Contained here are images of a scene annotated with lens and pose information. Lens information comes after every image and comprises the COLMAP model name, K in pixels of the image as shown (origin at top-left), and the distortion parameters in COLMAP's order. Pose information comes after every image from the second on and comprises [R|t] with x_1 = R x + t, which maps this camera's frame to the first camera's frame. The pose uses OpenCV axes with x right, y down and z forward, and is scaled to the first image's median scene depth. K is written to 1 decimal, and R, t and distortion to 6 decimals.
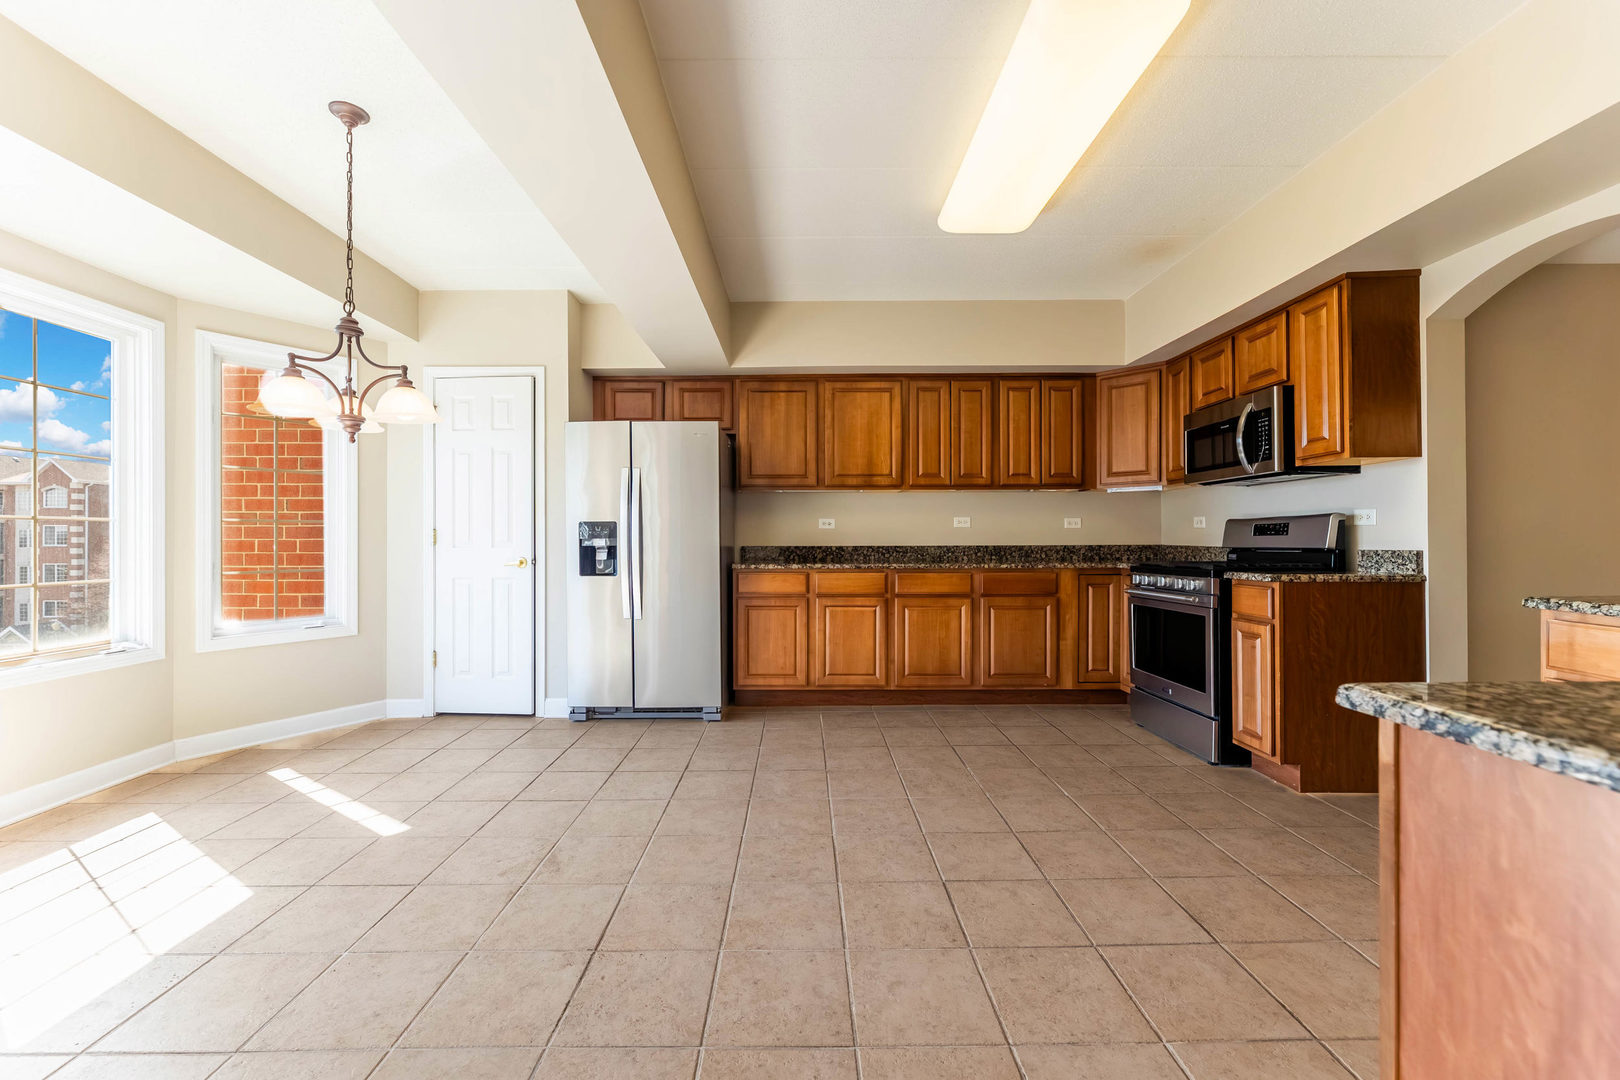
lens RADIAL K [[649.7, 0, 803.5], [0, 649.7, 539.0], [0, 0, 1]] dist [-0.001853, 0.000337]
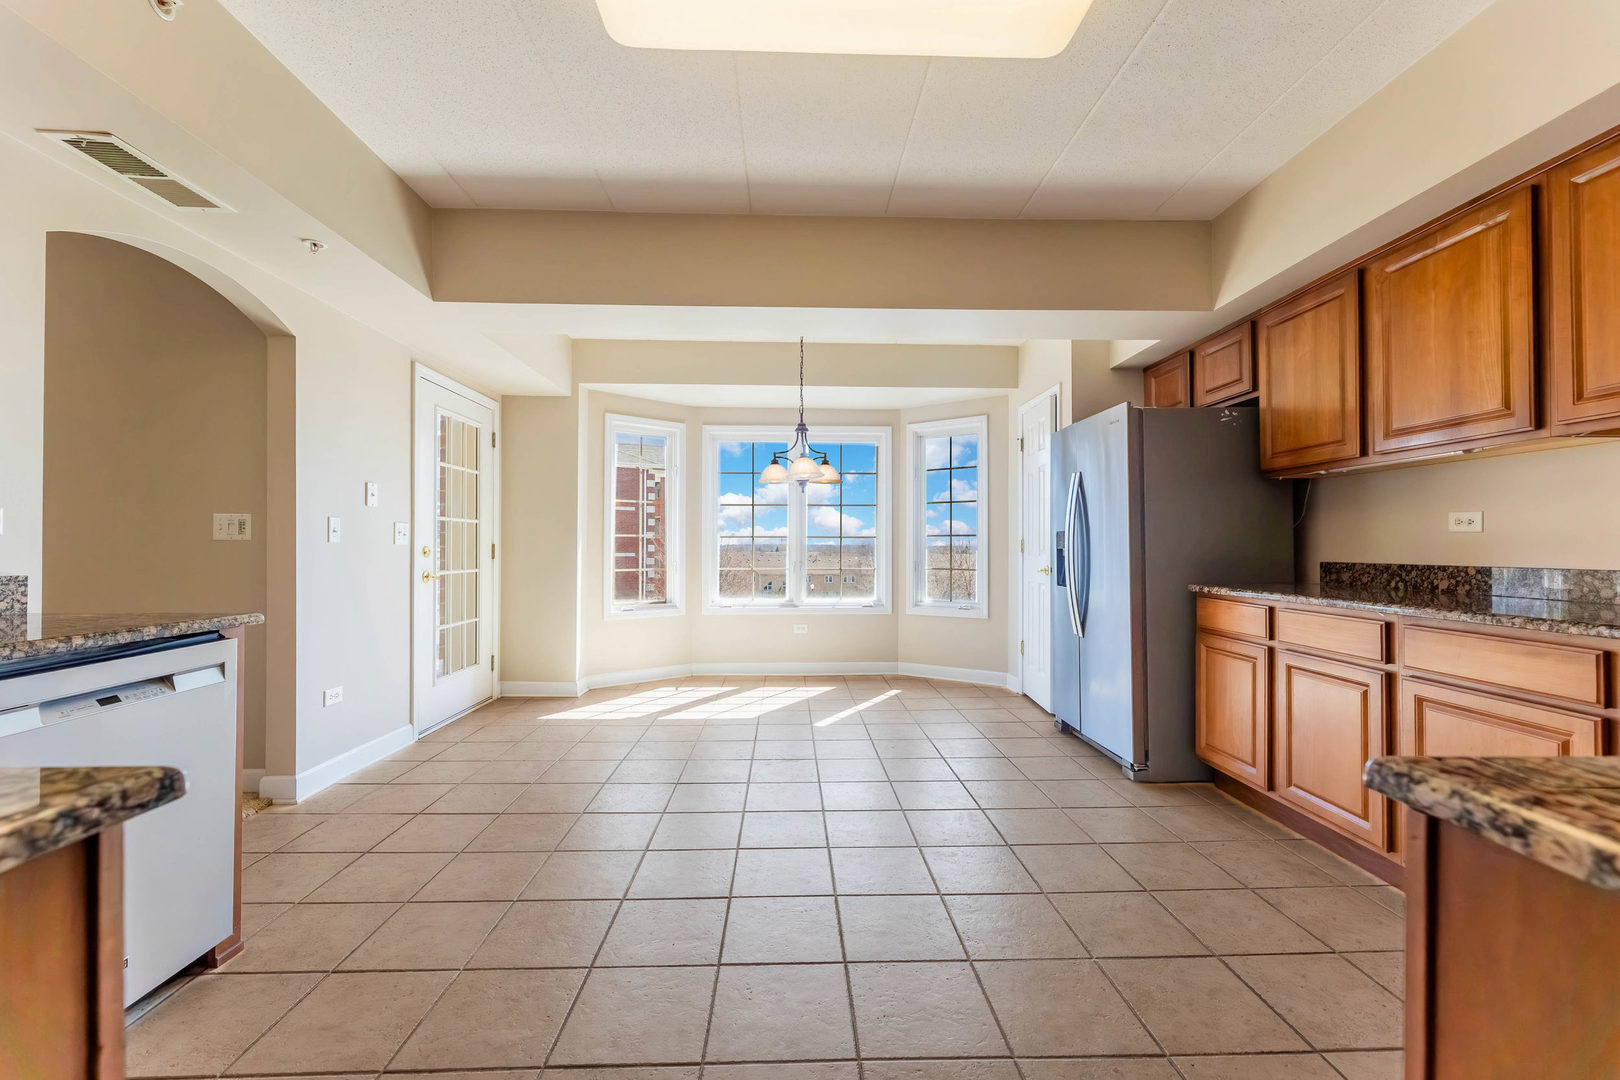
lens RADIAL K [[649.7, 0, 803.5], [0, 649.7, 539.0], [0, 0, 1]] dist [-0.001853, 0.000337]
pose [[0.025051, -0.008339, -0.999651, 0.625906], [-0.003162, 0.999960, -0.008420, -0.005240], [0.999681, 0.003372, 0.025024, 0.562866]]
